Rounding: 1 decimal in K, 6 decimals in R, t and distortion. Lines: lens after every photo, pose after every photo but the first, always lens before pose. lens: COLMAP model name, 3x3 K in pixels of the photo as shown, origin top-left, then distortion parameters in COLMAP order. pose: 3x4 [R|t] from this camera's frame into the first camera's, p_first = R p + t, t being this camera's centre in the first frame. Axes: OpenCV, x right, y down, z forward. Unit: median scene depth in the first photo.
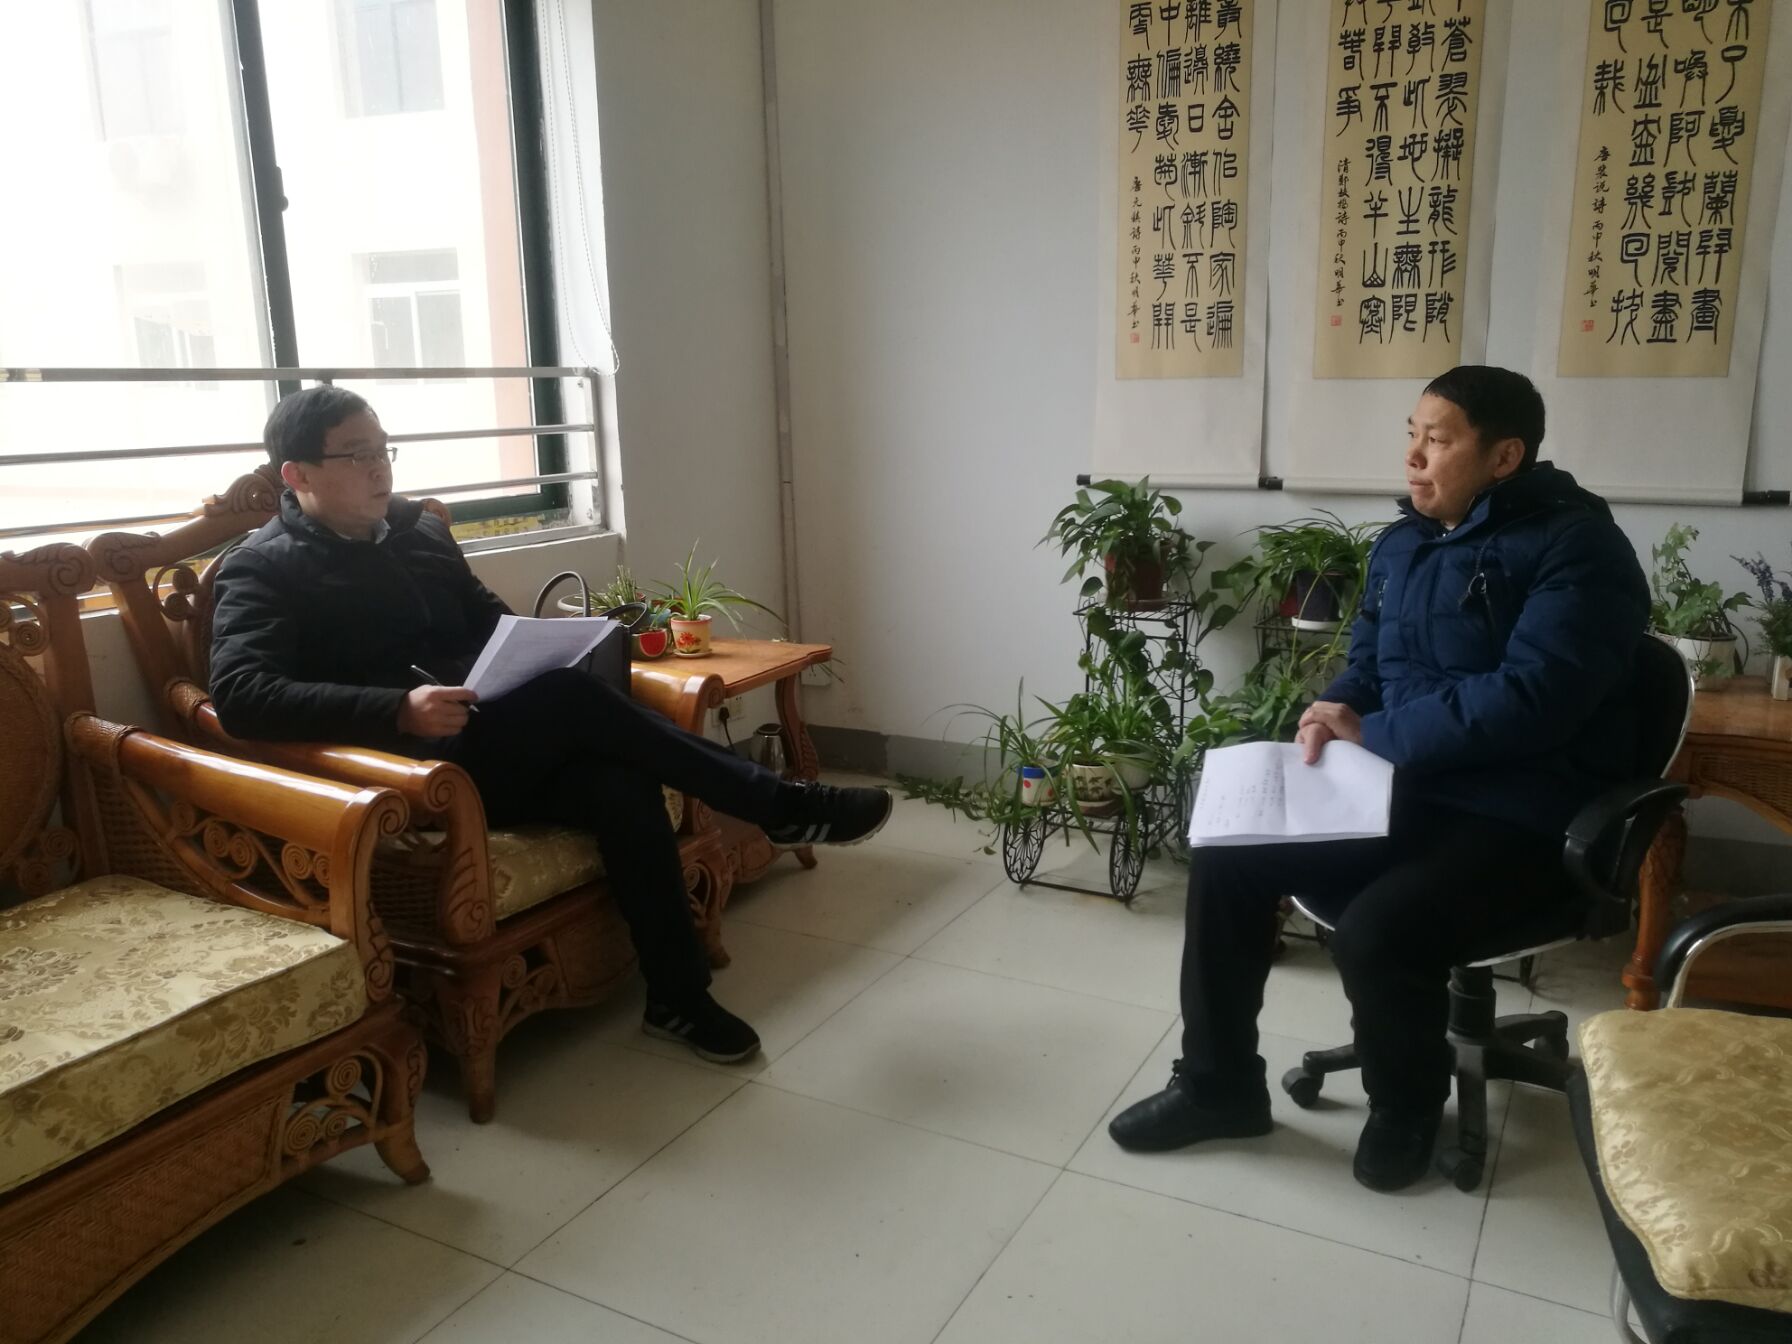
lens RADIAL K [[1400.0, 0, 886.2], [0, 1400.0, 661.2], [0, 0, 1]] dist [0.024433, 0.026898]
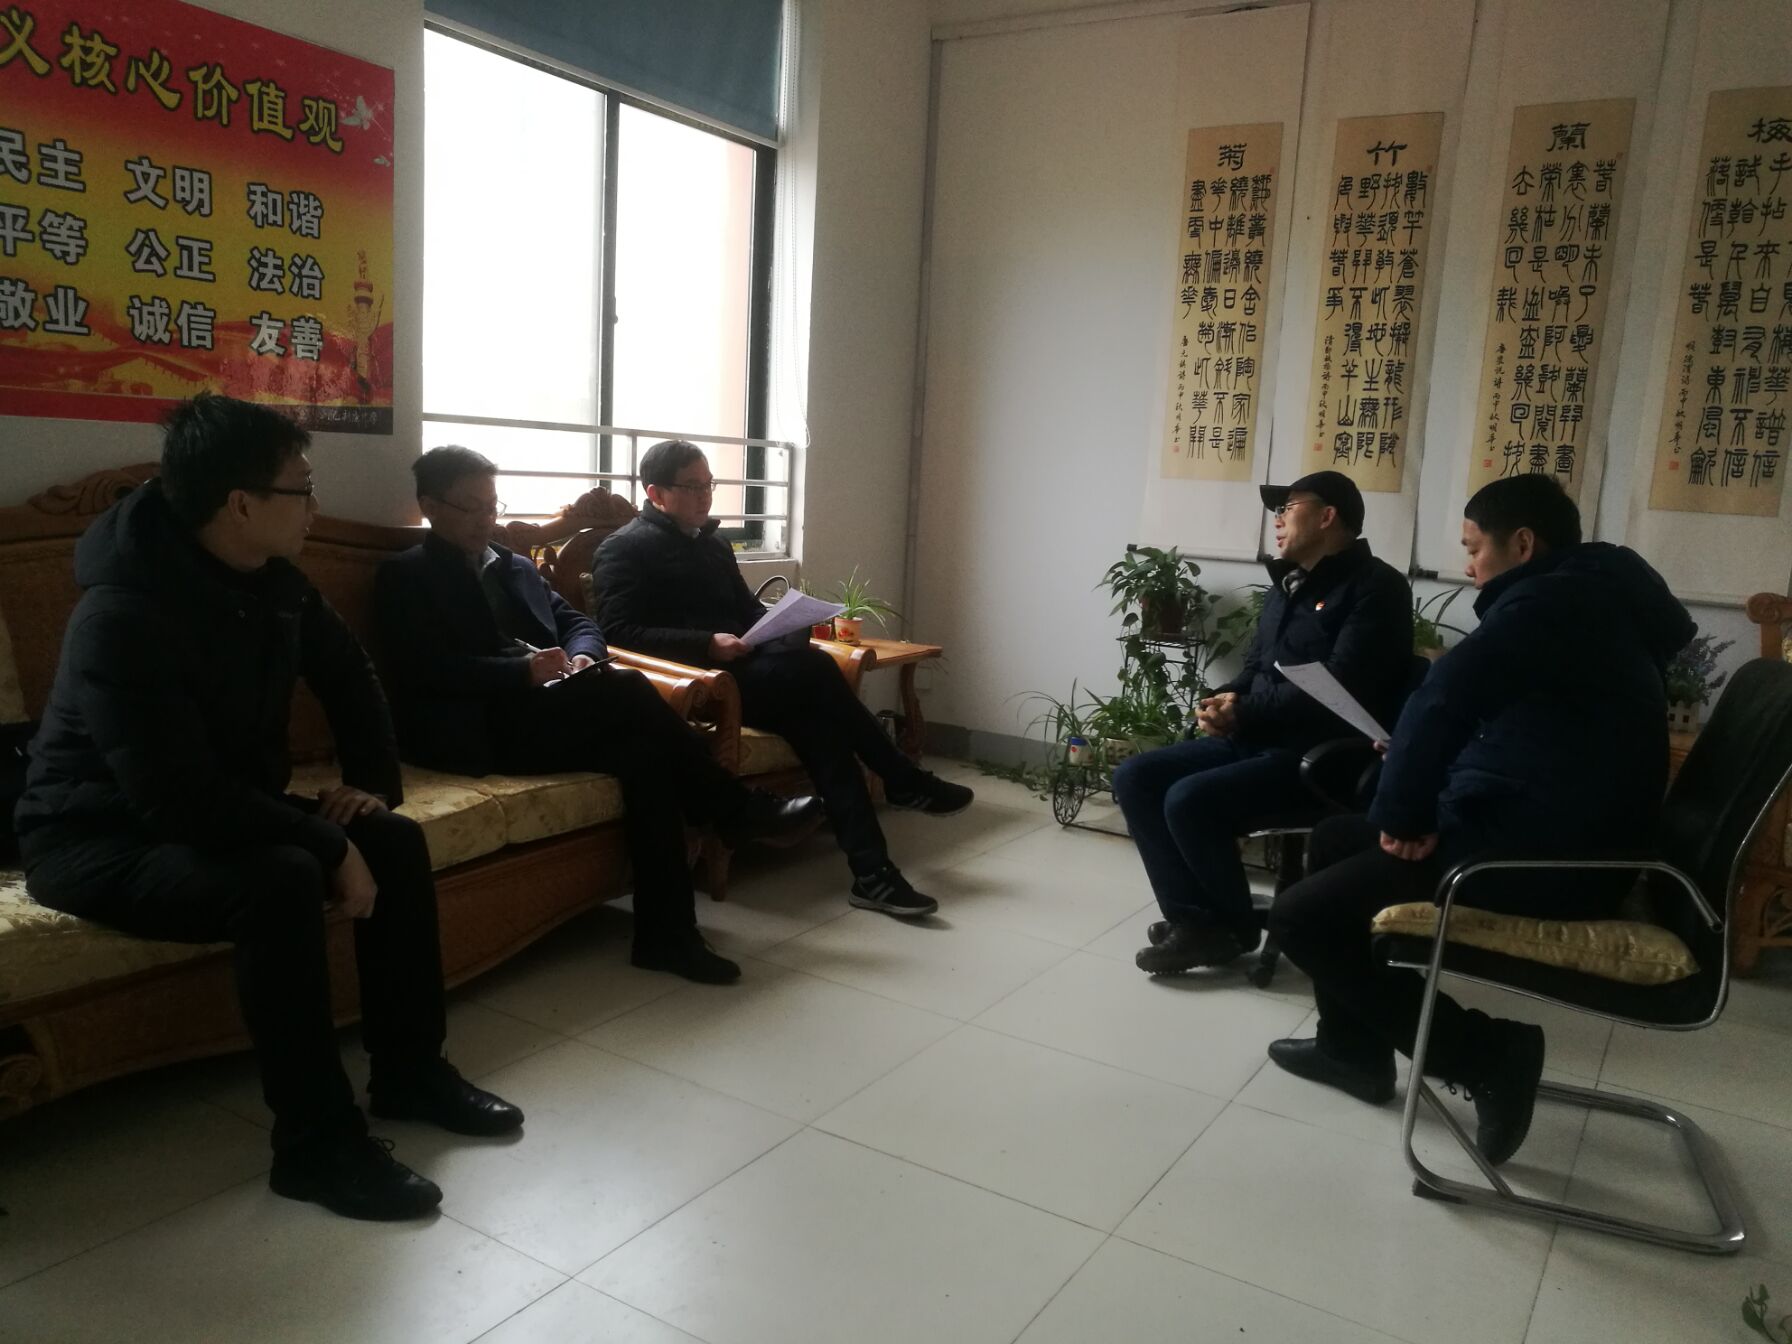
lens RADIAL K [[1400.0, 0, 884.5], [0, 1400.0, 684.8], [0, 0, 1]] dist [0.024433, 0.026898]
pose [[0.995747, 0.081022, -0.043853, -0.033998], [-0.083097, 0.995396, -0.047774, 0.102747], [0.039780, 0.051215, 0.997895, -0.427770]]
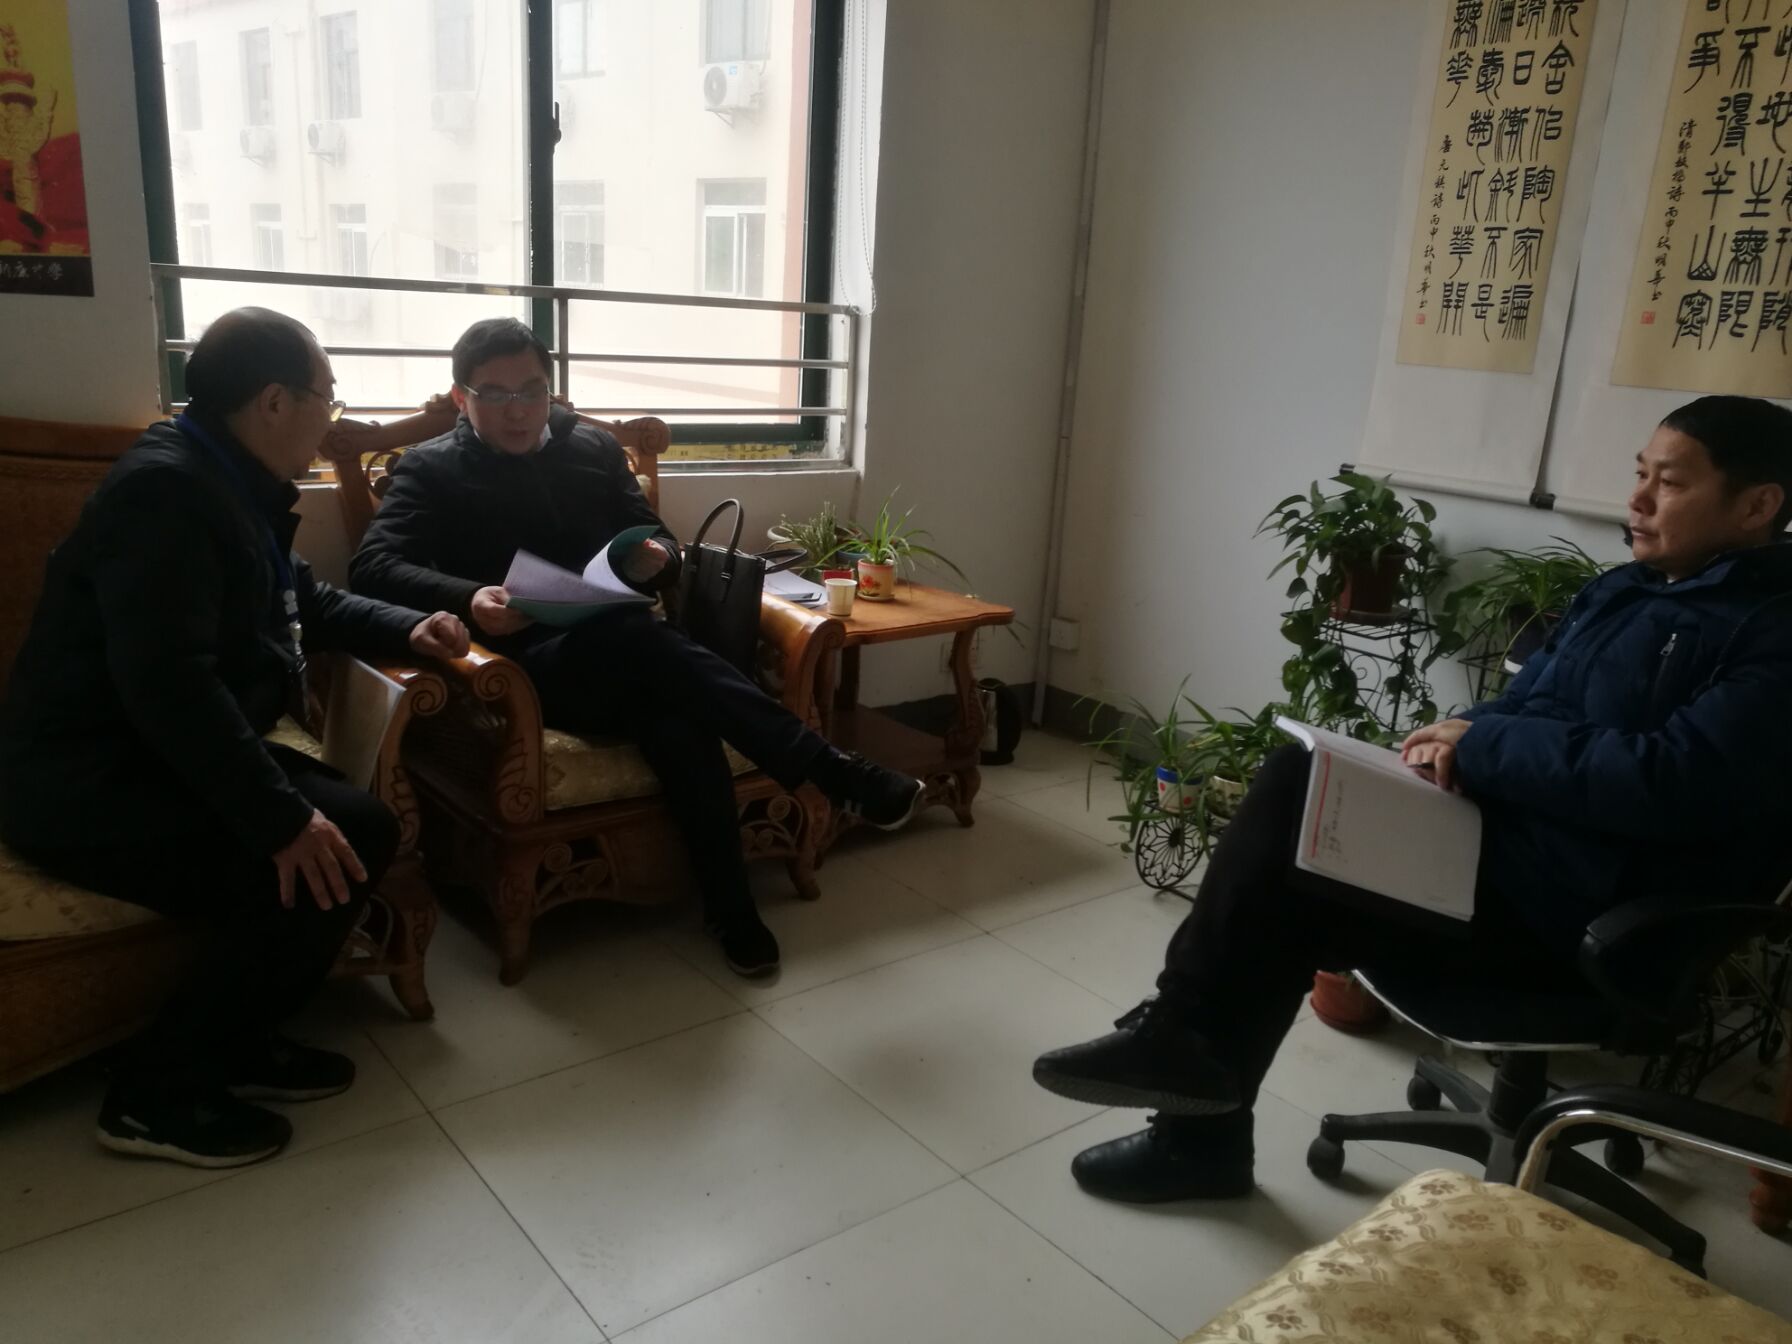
lens RADIAL K [[1400.0, 0, 903.0], [0, 1400.0, 660.8], [0, 0, 1]] dist [0.024433, 0.026898]
pose [[0.923994, 0.164913, -0.345021, 0.241124], [-0.150062, 0.986229, 0.069522, -0.033335], [0.351735, -0.012463, 0.936017, 0.053731]]
